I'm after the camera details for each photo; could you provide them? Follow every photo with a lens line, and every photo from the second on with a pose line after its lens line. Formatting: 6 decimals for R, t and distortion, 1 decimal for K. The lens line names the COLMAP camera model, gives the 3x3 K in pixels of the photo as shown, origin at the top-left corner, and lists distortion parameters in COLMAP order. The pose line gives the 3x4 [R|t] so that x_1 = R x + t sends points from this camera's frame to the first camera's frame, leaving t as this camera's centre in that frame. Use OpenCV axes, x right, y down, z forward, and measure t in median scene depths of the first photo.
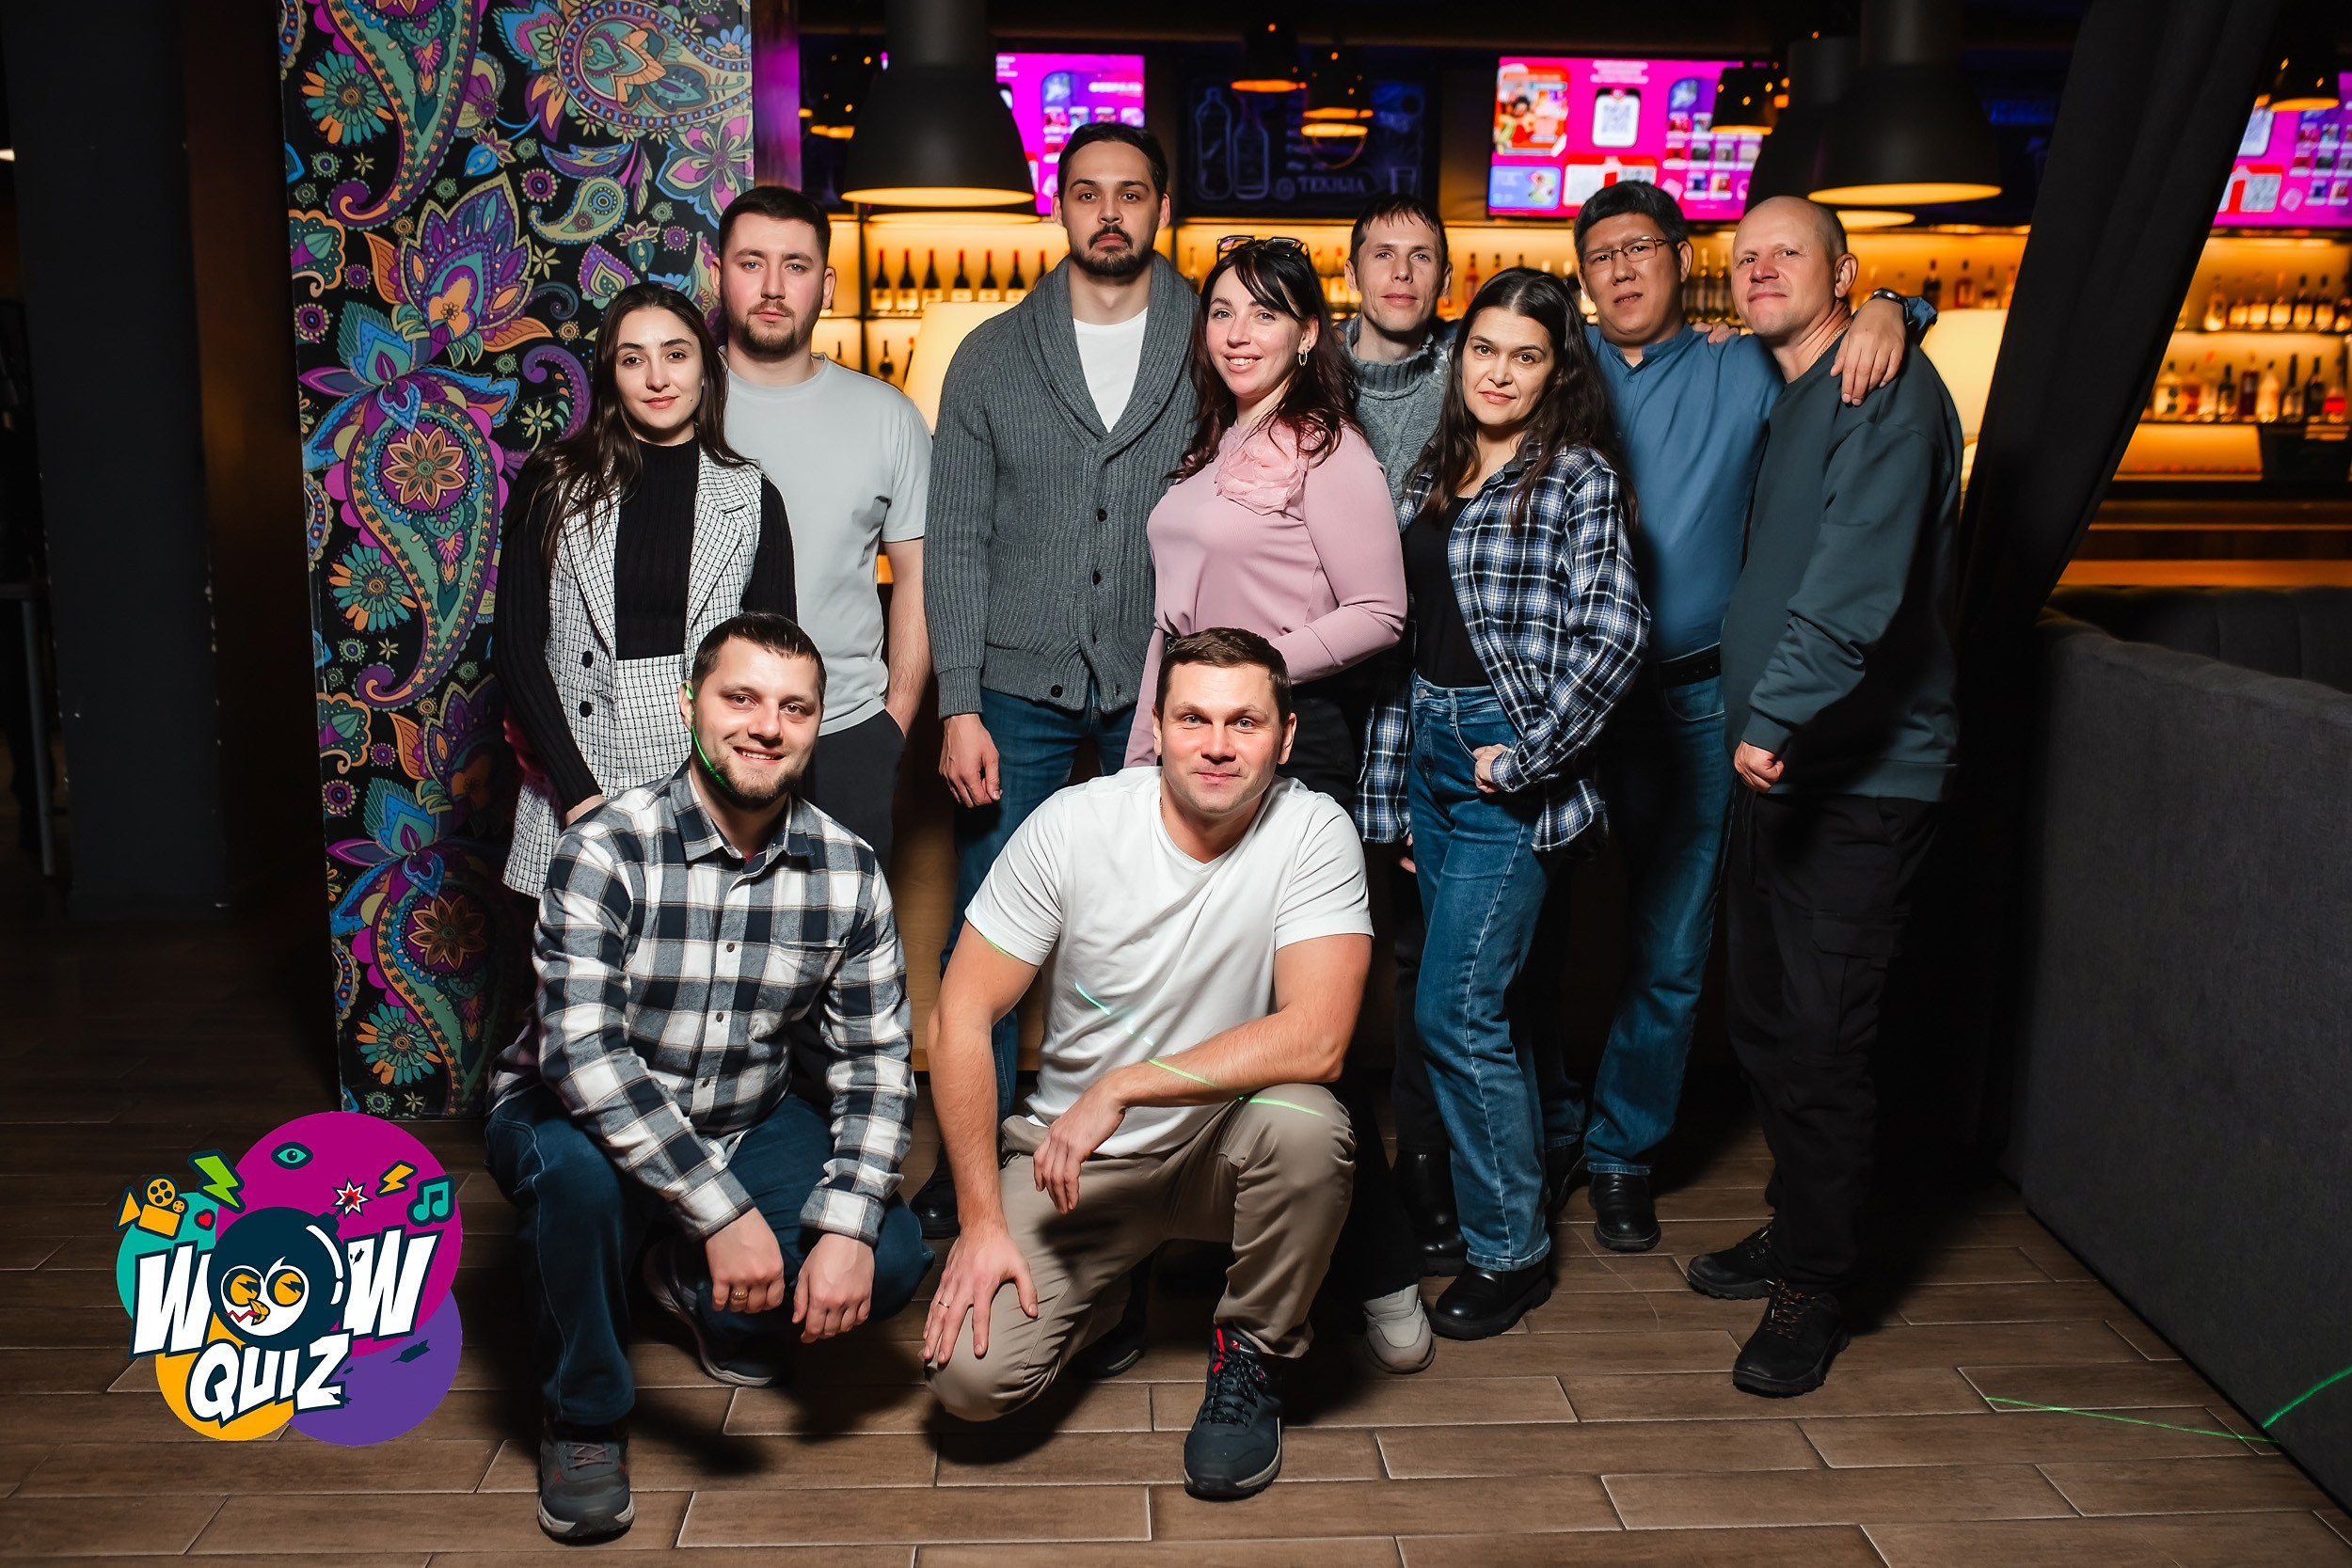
lens RADIAL K [[2427.2, 0, 1170.0], [0, 2427.2, 782.3], [0, 0, 1]] dist [0.006345, 0.000000]
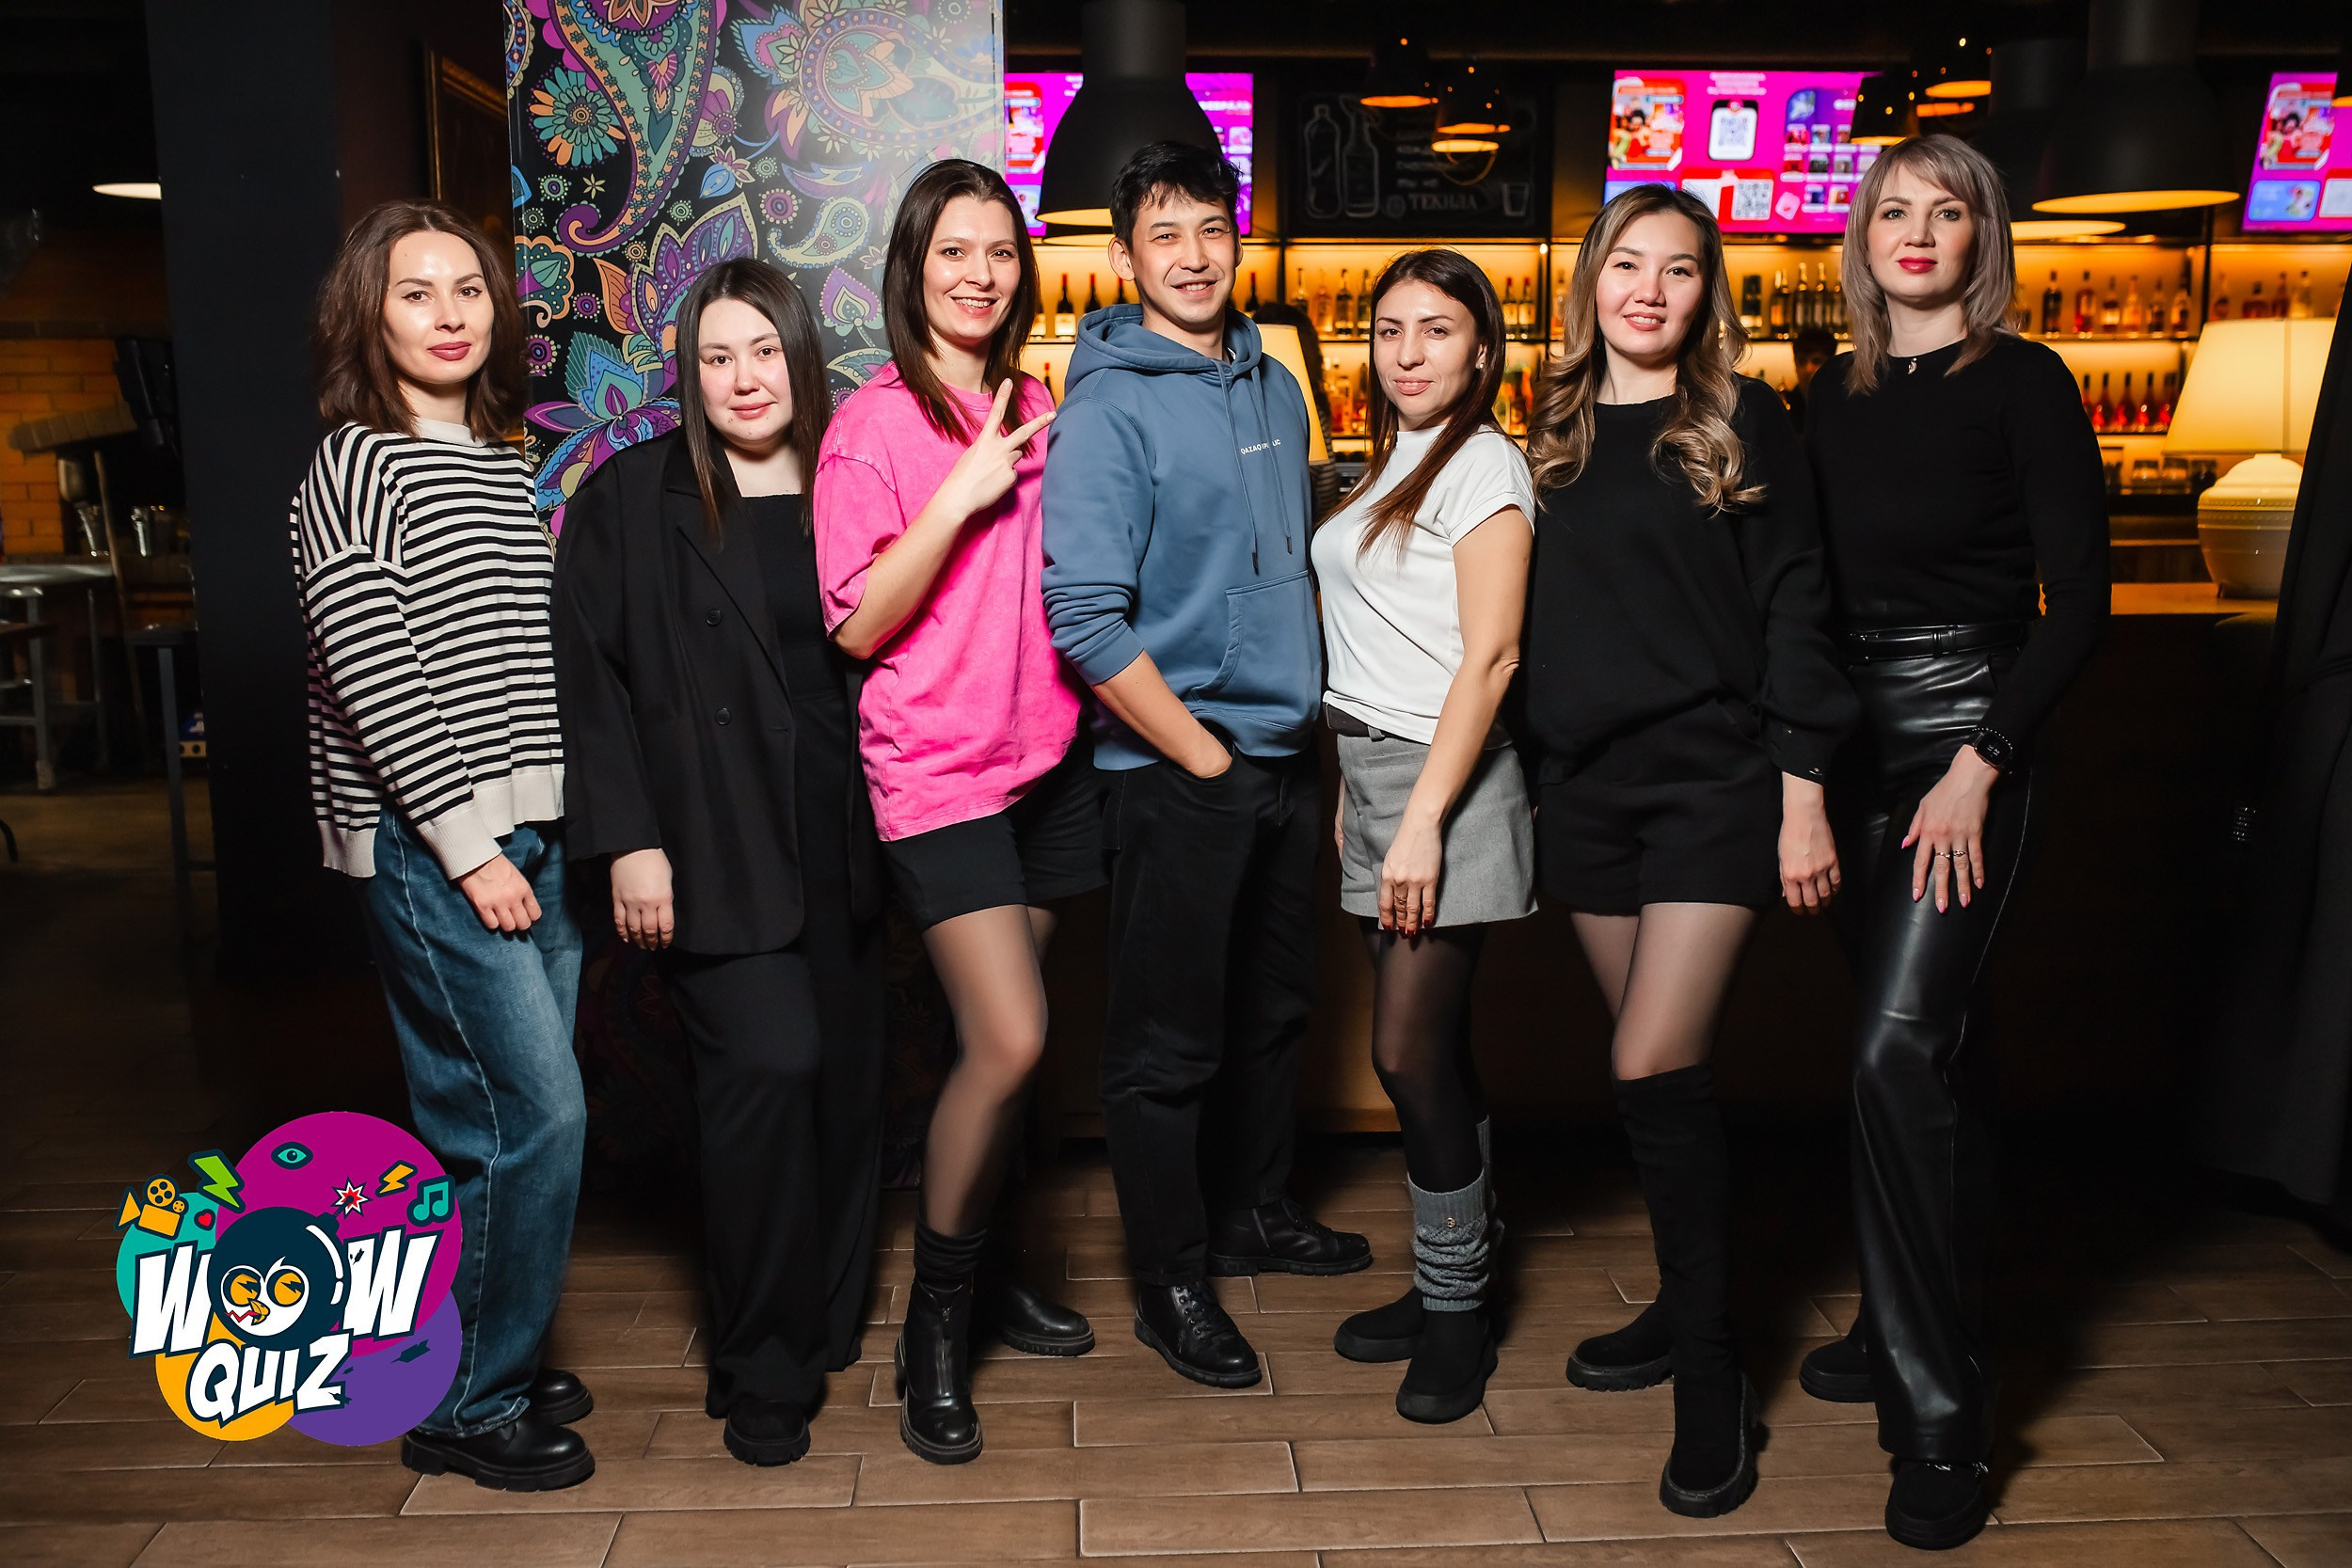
lens RADIAL K [[2427.2, 0, 1184.3], [0, 2427.2, 773.6], [0, 0, 1]] dist [0.006345, 0.000000]
pose [[0.999886, -0.013451, 0.006894, -0.110365], [0.013536, 0.999831, -0.012446, -0.011311], [-0.006725, 0.012537, 0.999899, 0.056911]]
